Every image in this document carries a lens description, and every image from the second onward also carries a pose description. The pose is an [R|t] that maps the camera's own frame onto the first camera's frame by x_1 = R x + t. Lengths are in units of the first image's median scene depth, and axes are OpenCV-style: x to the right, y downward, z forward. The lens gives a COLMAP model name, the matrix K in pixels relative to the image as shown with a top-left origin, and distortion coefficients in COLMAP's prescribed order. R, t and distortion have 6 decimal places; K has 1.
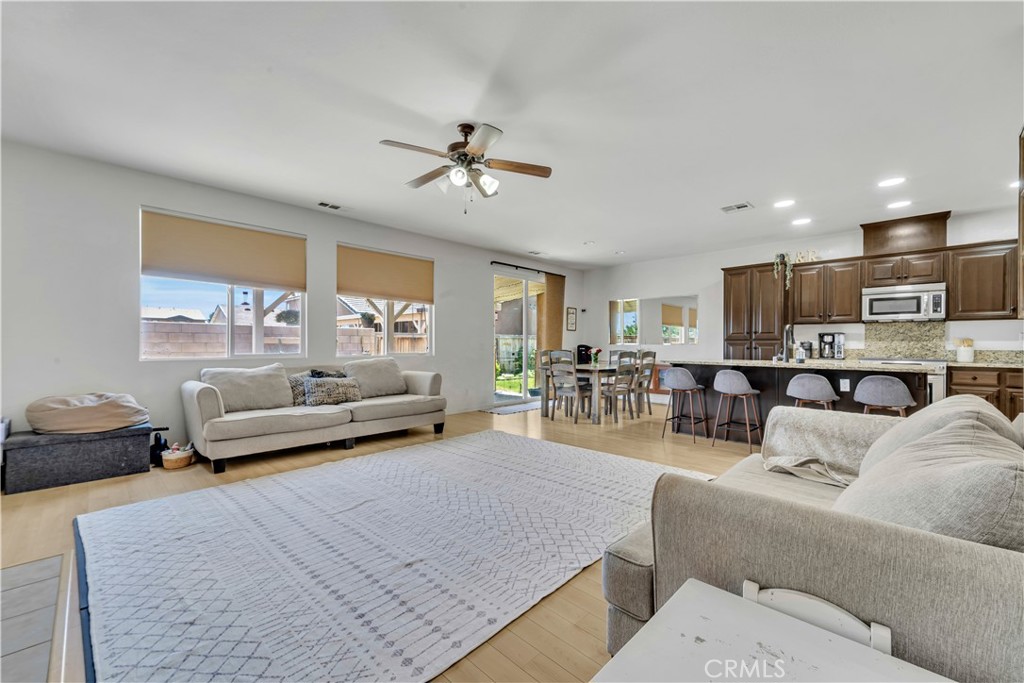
lens RADIAL K [[414.0, 0, 516.0], [0, 414.0, 343.4], [0, 0, 1]] dist [0.011308, -0.000181]
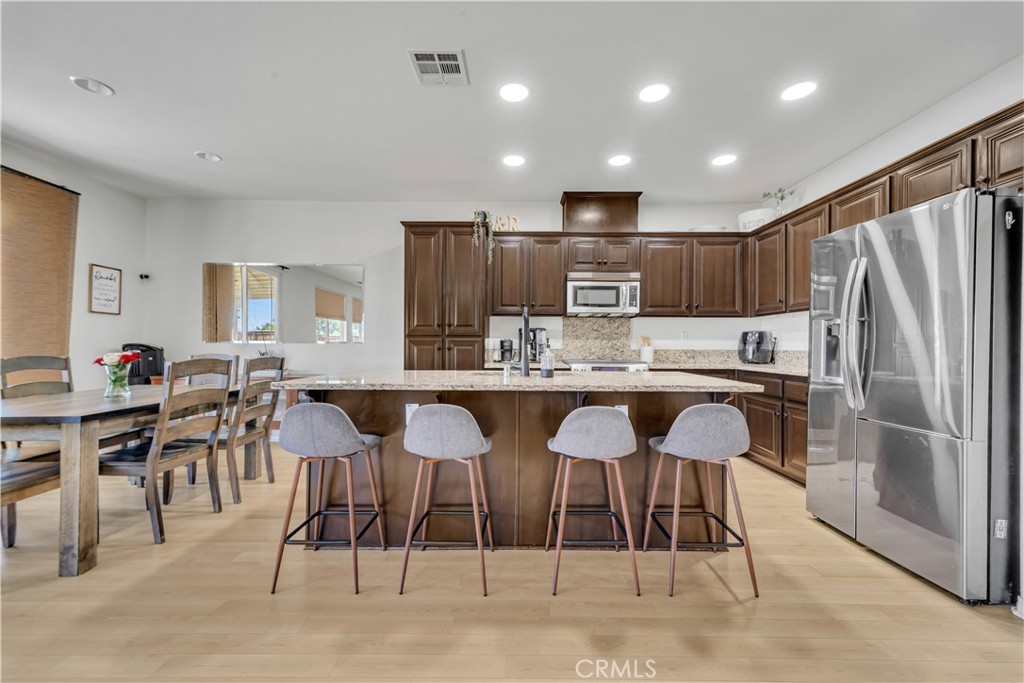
lens RADIAL K [[405.2, 0, 514.2], [0, 405.2, 344.8], [0, 0, 1]] dist [0.014527, -0.000343]
pose [[0.717252, -0.000698, 0.696814, 0.229510], [-0.002370, 0.999991, 0.003441, 0.002675], [-0.696810, -0.004119, 0.717244, 0.530594]]
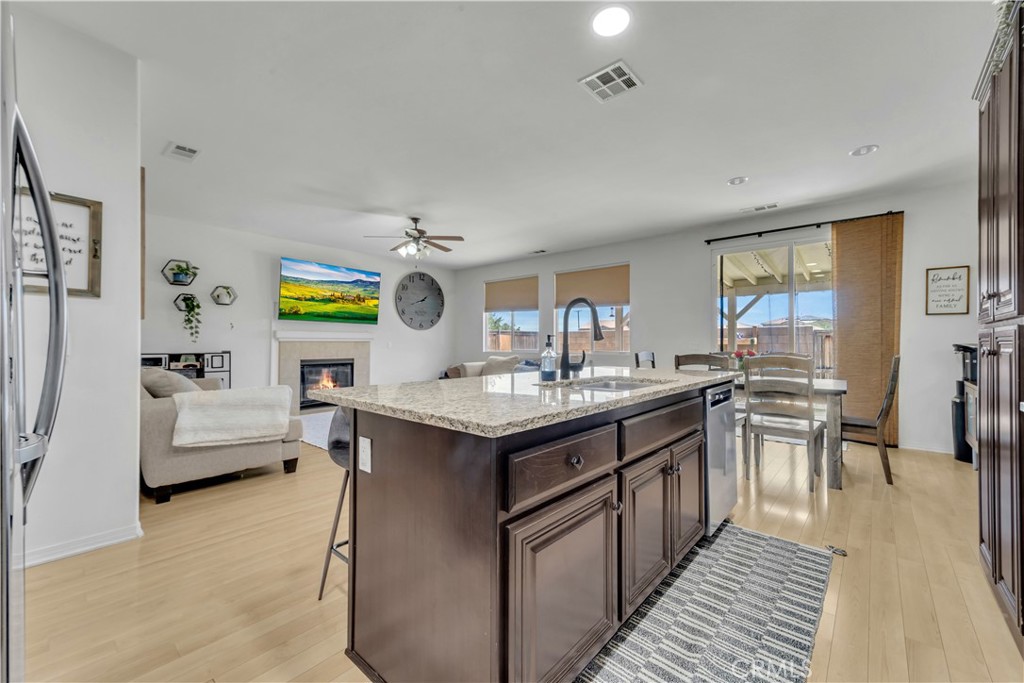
lens RADIAL K [[405.2, 0, 514.2], [0, 405.2, 344.8], [0, 0, 1]] dist [0.014527, -0.000343]
pose [[0.069551, -0.001894, -0.997577, 0.931697], [0.000181, 0.999998, -0.001886, 0.007271], [0.997578, -0.000049, 0.069552, 0.751657]]
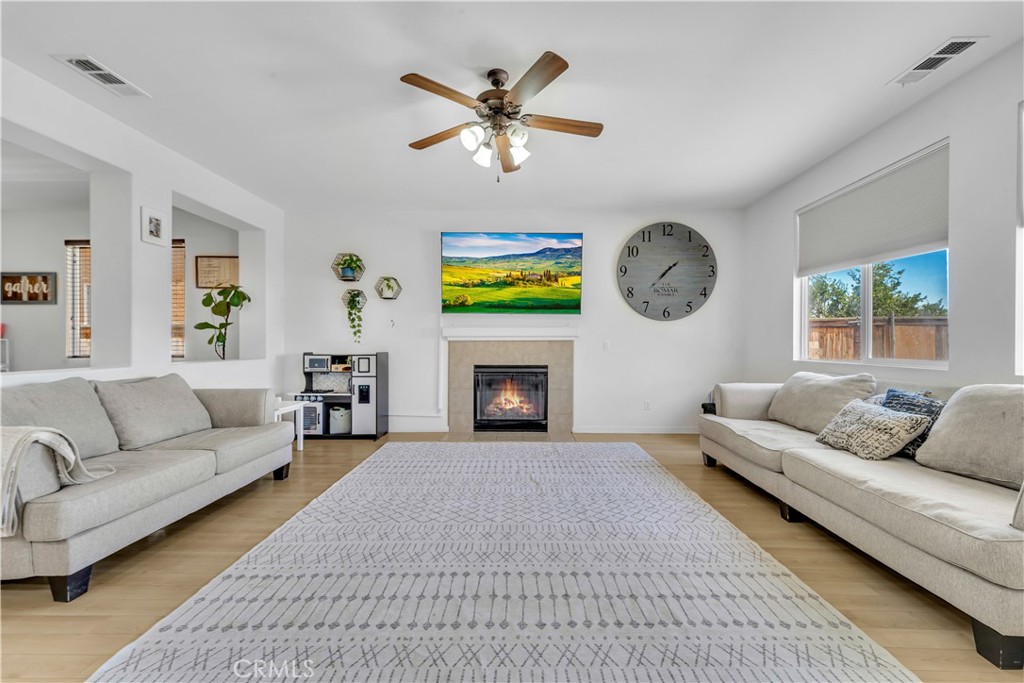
lens RADIAL K [[405.2, 0, 514.2], [0, 405.2, 344.8], [0, 0, 1]] dist [0.014527, -0.000343]
pose [[-0.729469, -0.001990, -0.684011, 0.232596], [-0.003104, 0.999995, 0.000400, 0.002585], [0.684007, 0.002415, -0.729471, 0.936533]]
